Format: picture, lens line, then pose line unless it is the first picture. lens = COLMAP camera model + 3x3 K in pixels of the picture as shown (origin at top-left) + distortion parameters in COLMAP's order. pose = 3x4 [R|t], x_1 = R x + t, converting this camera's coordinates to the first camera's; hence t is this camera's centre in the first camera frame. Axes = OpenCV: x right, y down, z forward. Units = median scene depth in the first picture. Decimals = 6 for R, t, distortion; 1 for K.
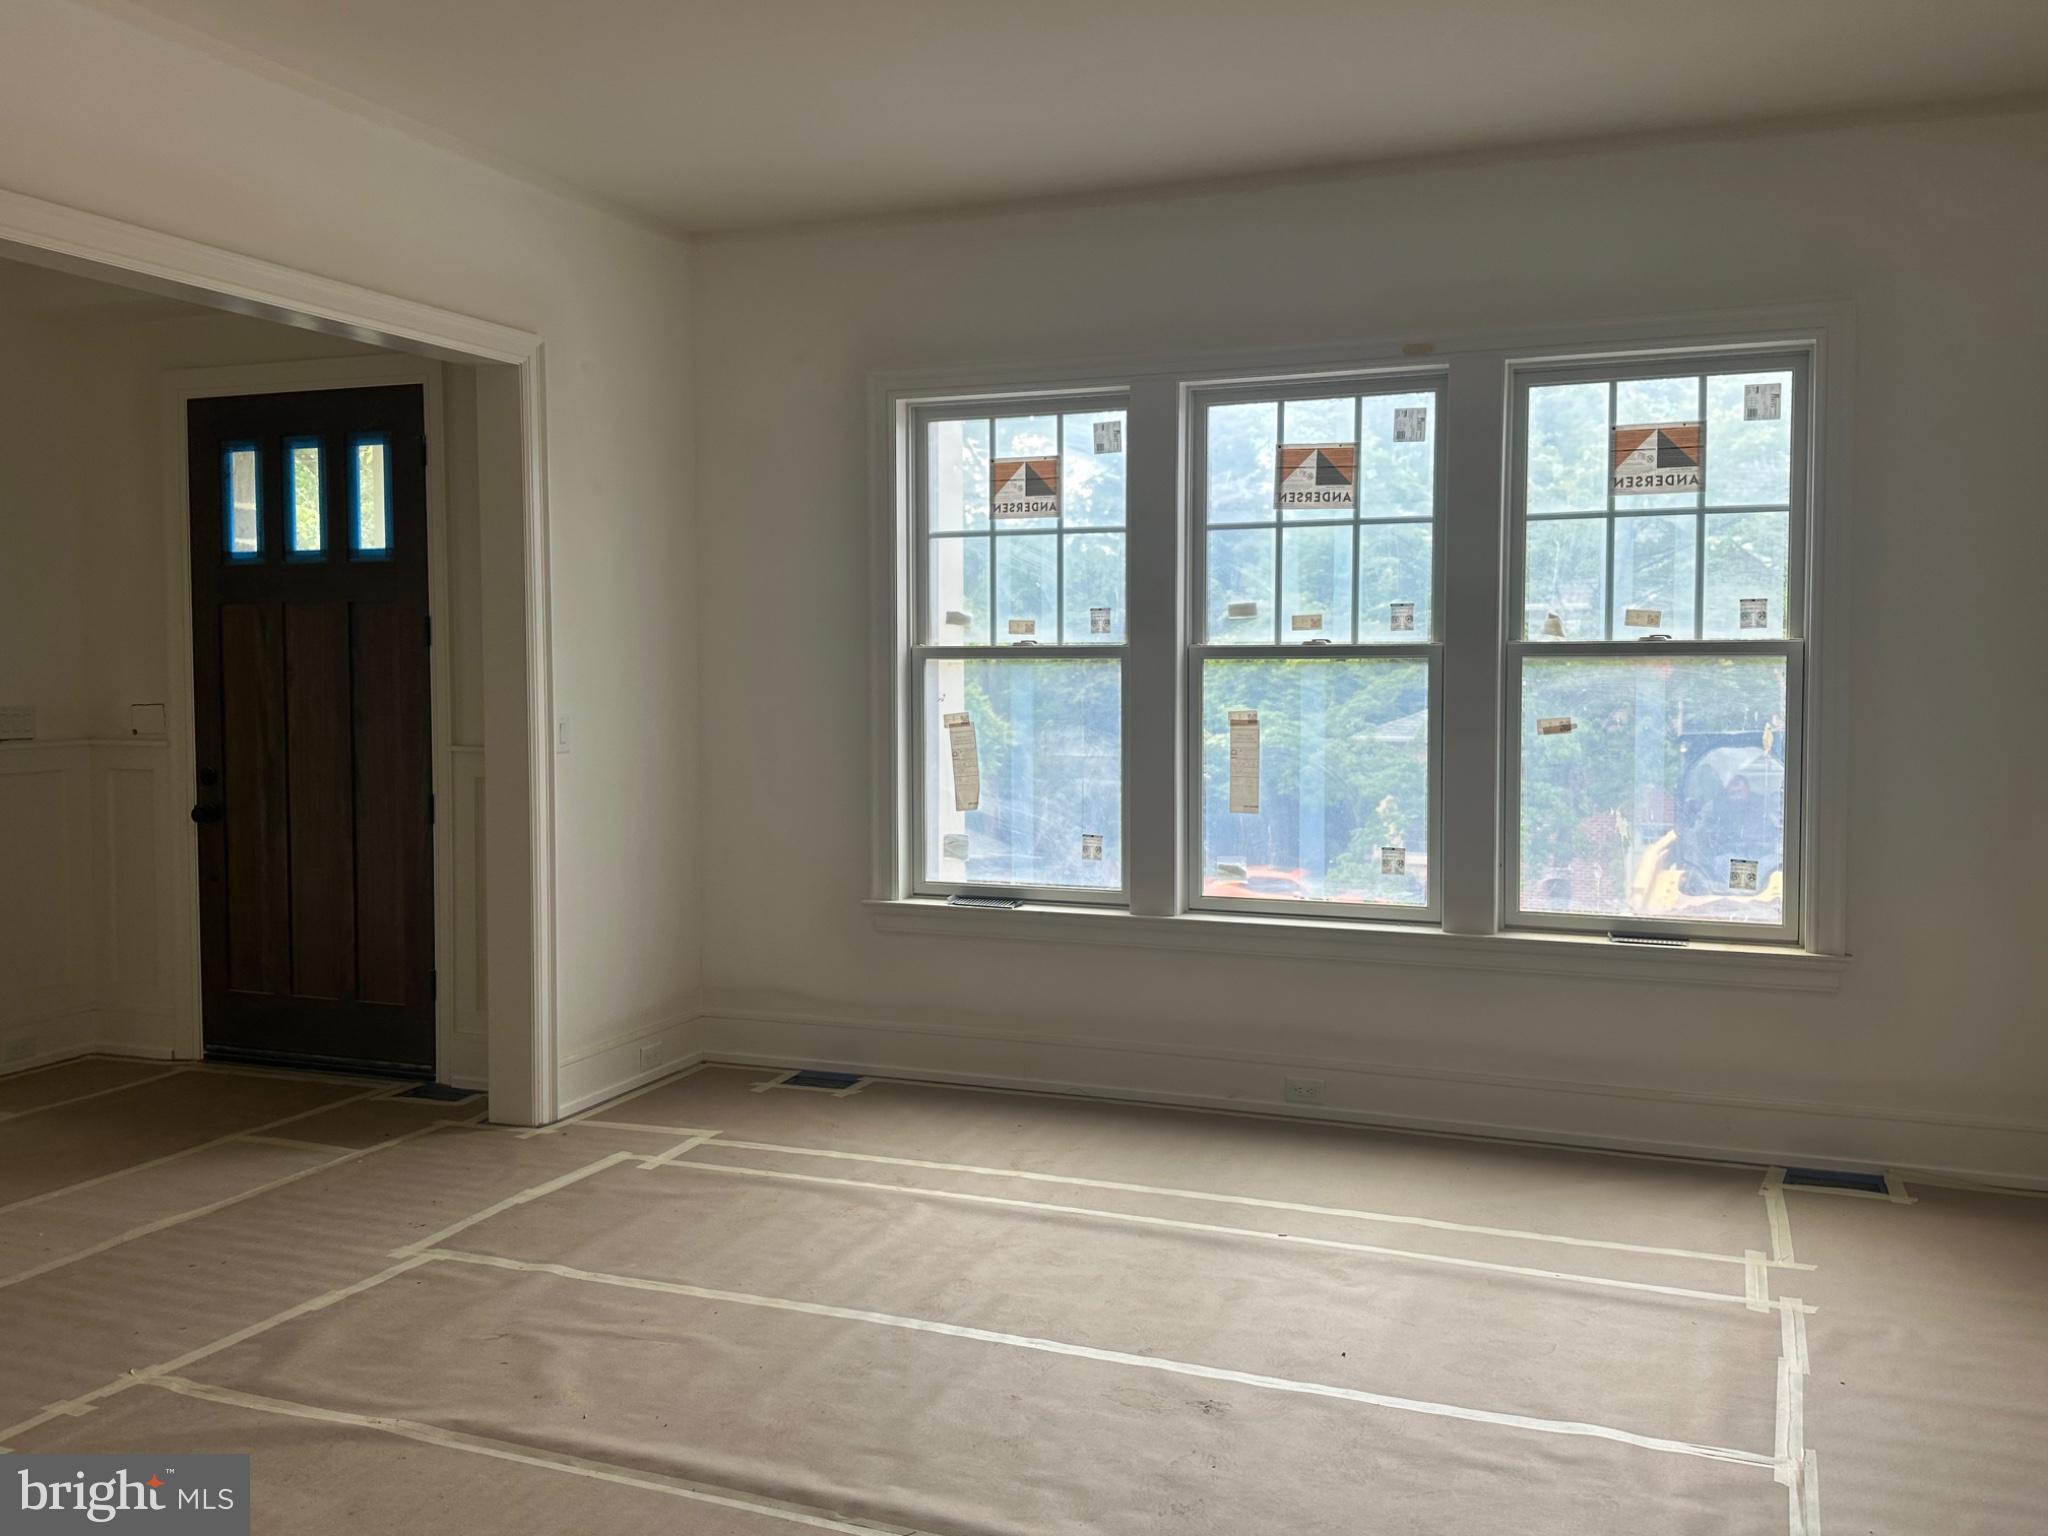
lens RADIAL K [[1729.0, 0, 1041.8], [0, 1729.0, 763.1], [0, 0, 1]] dist [-0.011245, -0.038111]
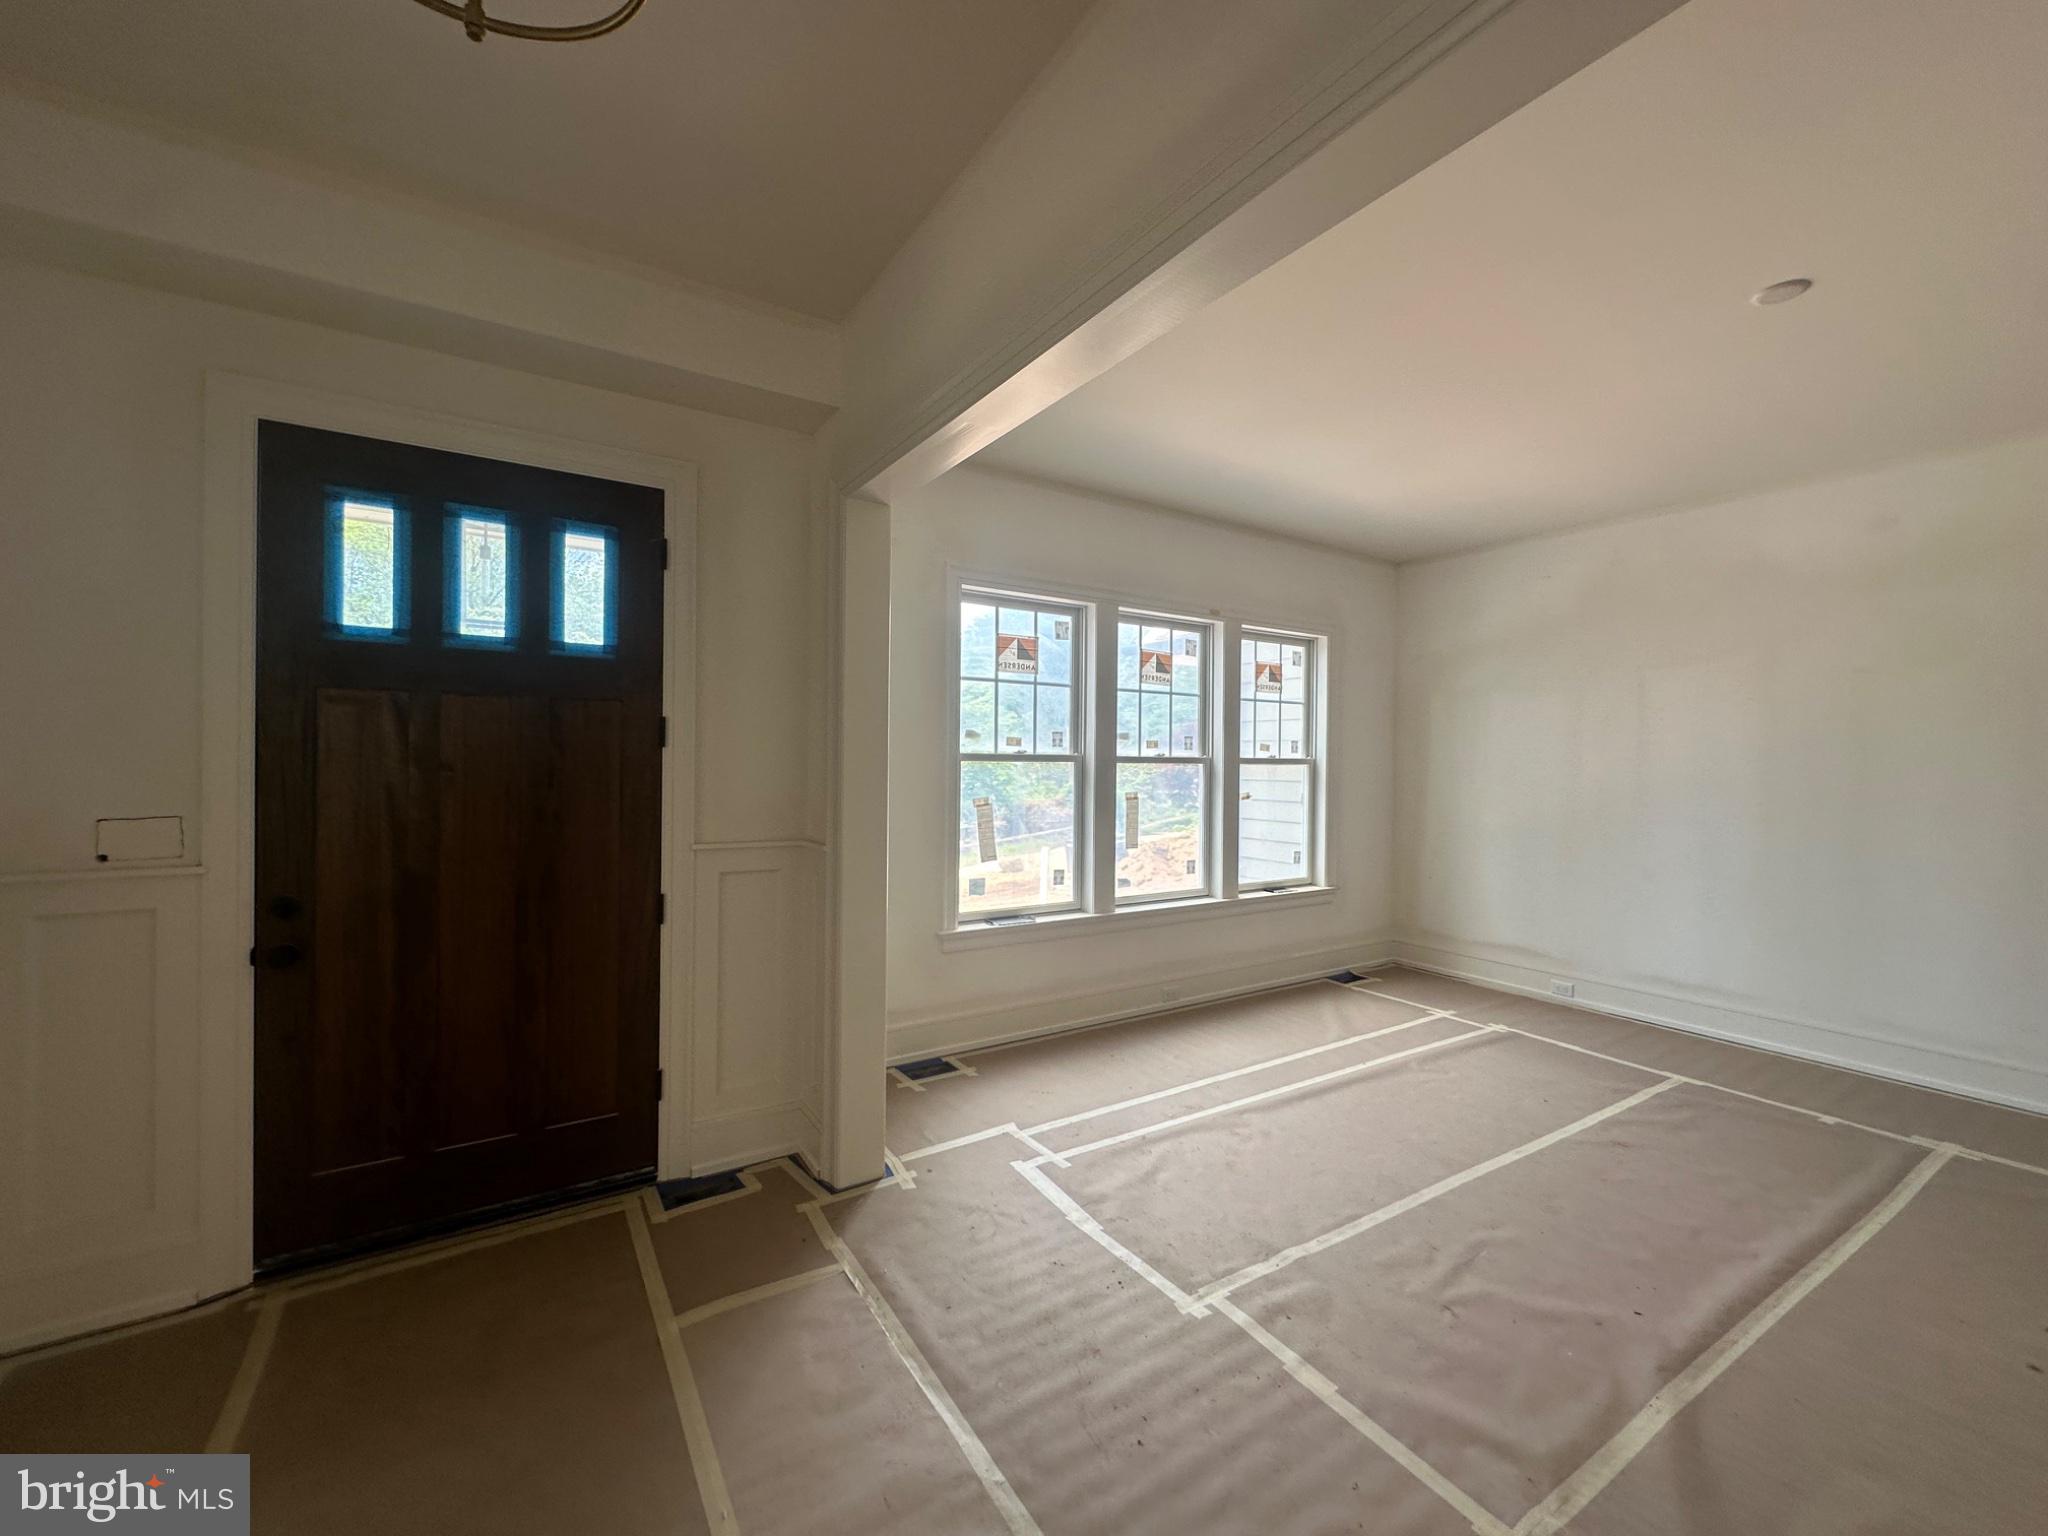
lens RADIAL K [[832.7, 0, 1045.1], [0, 832.7, 771.6], [0, 0, 1]] dist [-0.003758, 0.000890]
pose [[0.585797, -0.009475, 0.810403, -0.618098], [0.013532, 0.999907, 0.001909, -0.052594], [-0.810345, 0.009849, 0.585870, 0.534411]]
